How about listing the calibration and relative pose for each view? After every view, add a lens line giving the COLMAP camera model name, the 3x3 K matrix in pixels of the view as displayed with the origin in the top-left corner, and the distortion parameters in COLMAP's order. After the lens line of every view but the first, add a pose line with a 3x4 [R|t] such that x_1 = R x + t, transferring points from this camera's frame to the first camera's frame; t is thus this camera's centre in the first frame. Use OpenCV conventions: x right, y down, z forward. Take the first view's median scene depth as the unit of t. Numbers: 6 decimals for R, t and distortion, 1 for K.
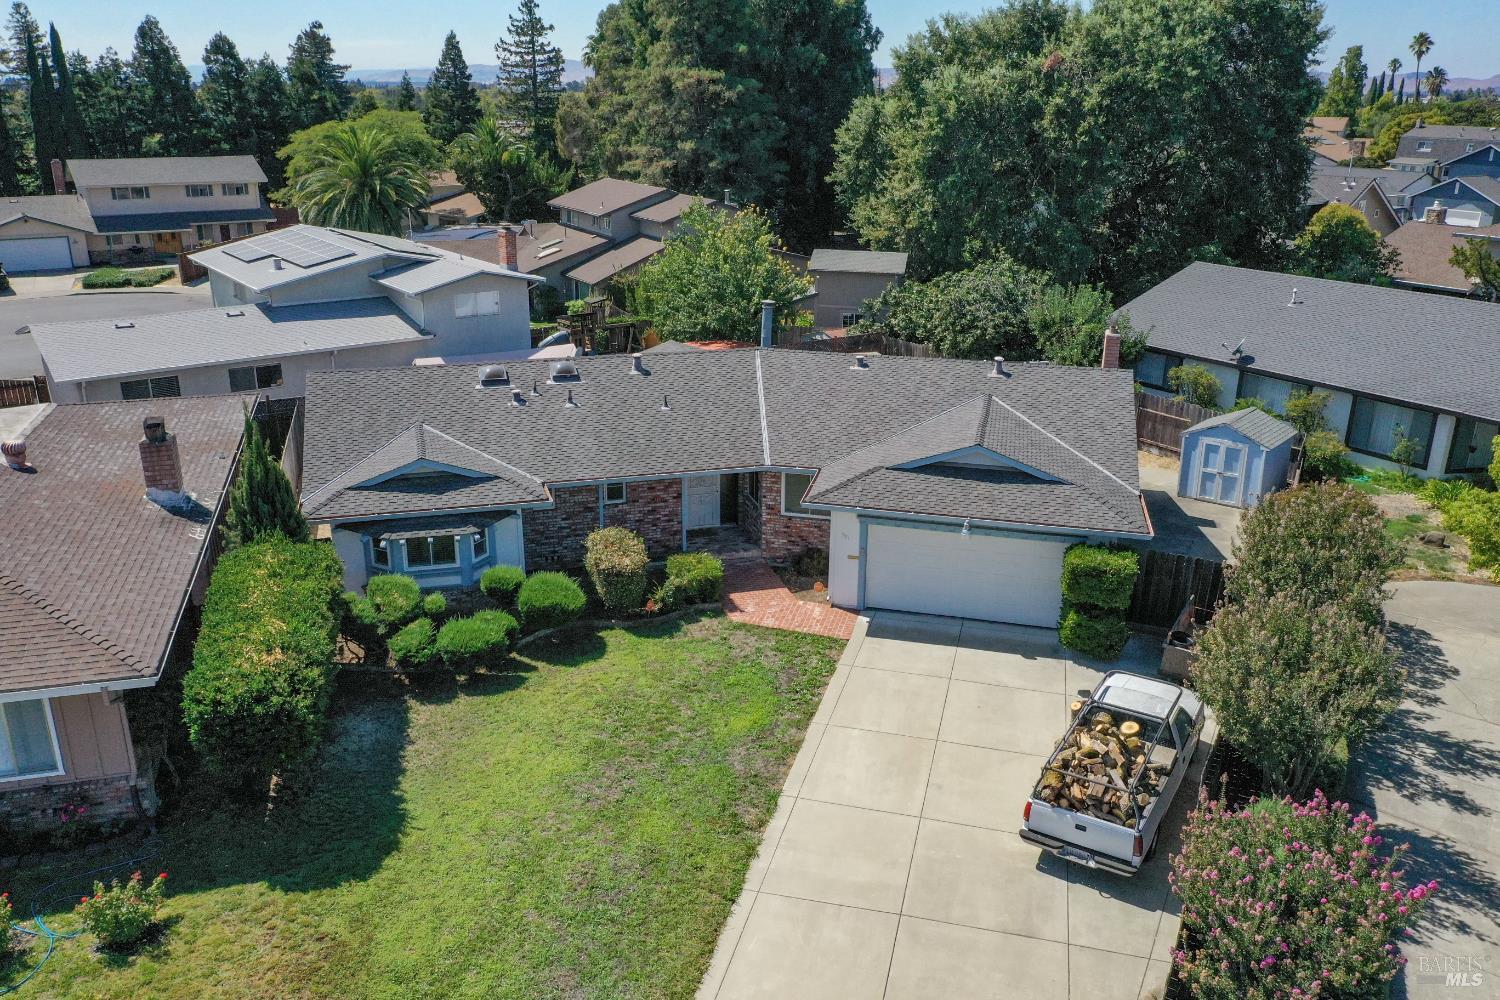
lens RADIAL K [[1179.7, 0, 751.5], [0, 1179.7, 494.8], [0, 0, 1]] dist [-0.006300, -0.004907]
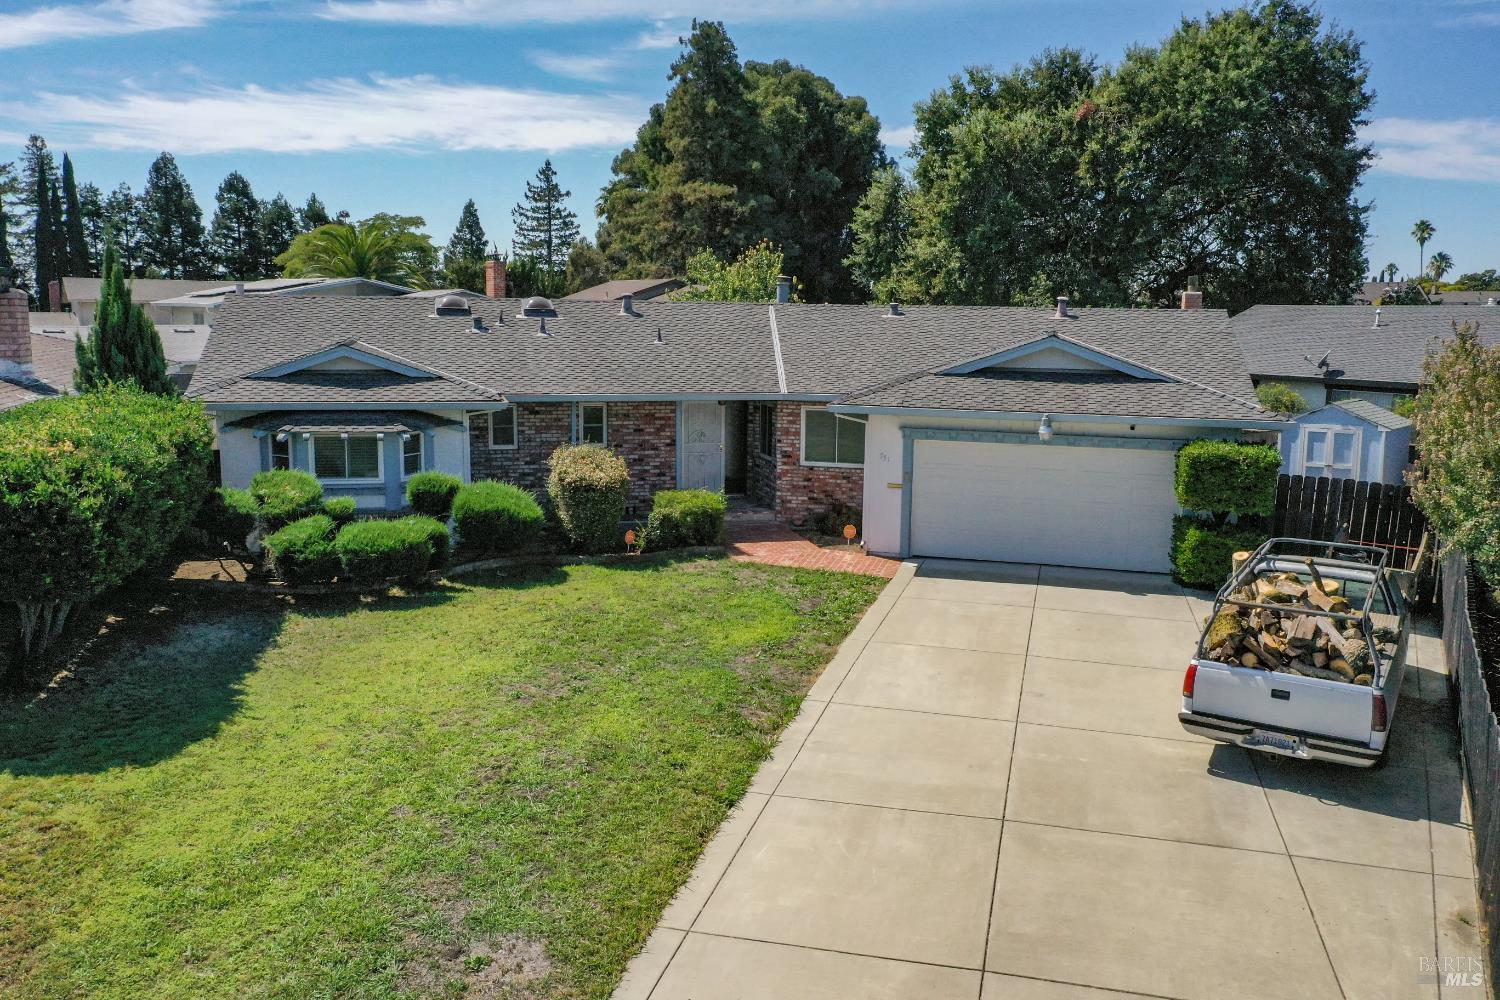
lens RADIAL K [[1179.7, 0, 751.5], [0, 1179.7, 494.8], [0, 0, 1]] dist [-0.006300, -0.004907]
pose [[0.999931, 0.006374, -0.009843, 0.000124], [-0.008031, 0.983865, -0.178734, 0.202984], [0.008545, 0.178801, 0.983848, 0.246146]]
